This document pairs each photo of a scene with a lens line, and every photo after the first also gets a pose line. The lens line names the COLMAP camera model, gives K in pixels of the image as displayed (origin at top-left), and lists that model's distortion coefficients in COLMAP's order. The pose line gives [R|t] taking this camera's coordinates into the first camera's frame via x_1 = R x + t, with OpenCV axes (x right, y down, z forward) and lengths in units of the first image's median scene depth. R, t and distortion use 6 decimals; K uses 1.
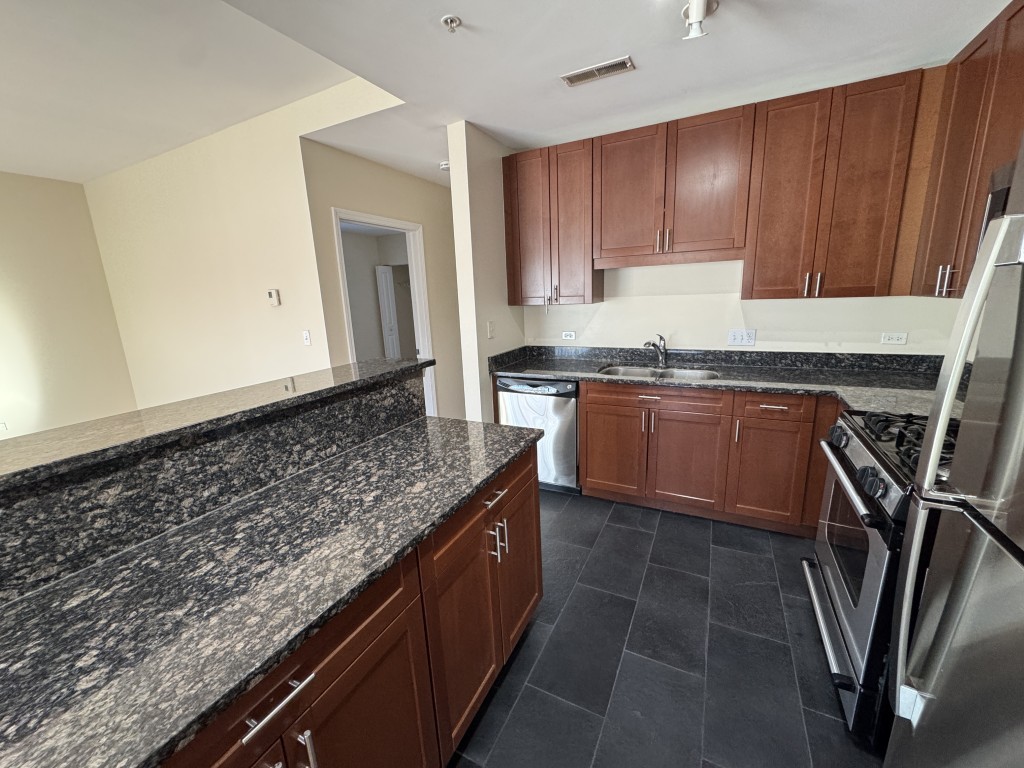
lens RADIAL K [[407.0, 0, 510.4], [0, 407.0, 382.3], [0, 0, 1]] dist [-0.002326, -0.000009]
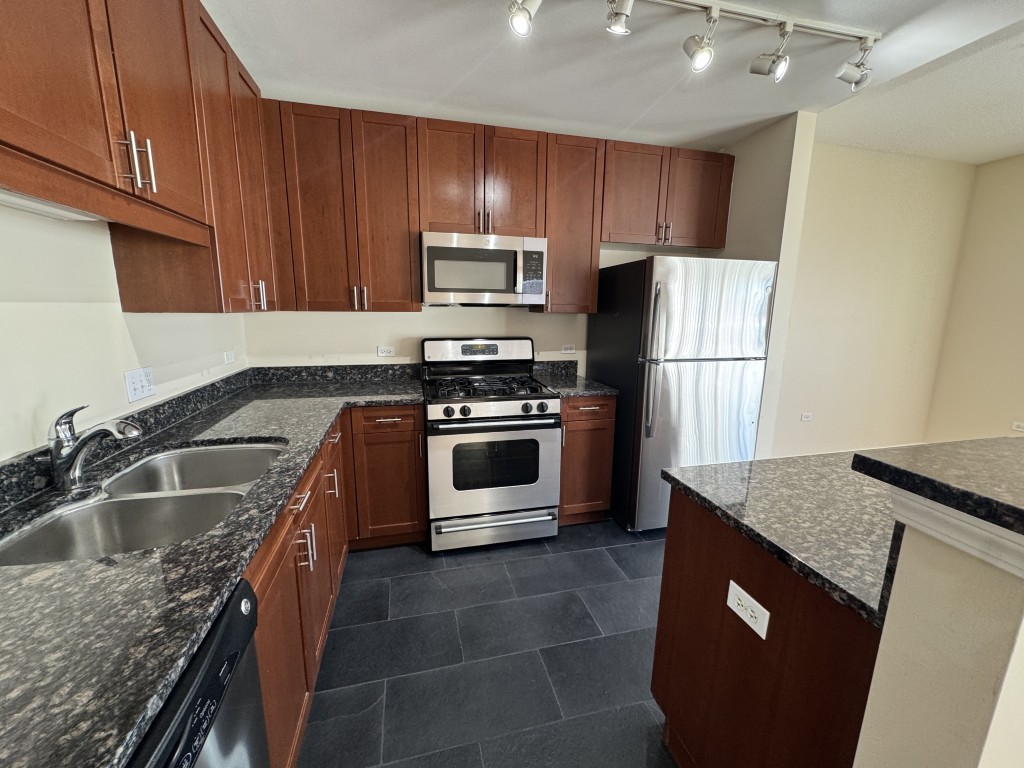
lens RADIAL K [[407.0, 0, 510.4], [0, 407.0, 382.3], [0, 0, 1]] dist [-0.002326, -0.000009]
pose [[-0.656099, -0.105692, 0.747237, -0.239592], [0.177535, 0.940740, 0.288944, -0.260578], [-0.733495, 0.322237, -0.598455, 1.383459]]
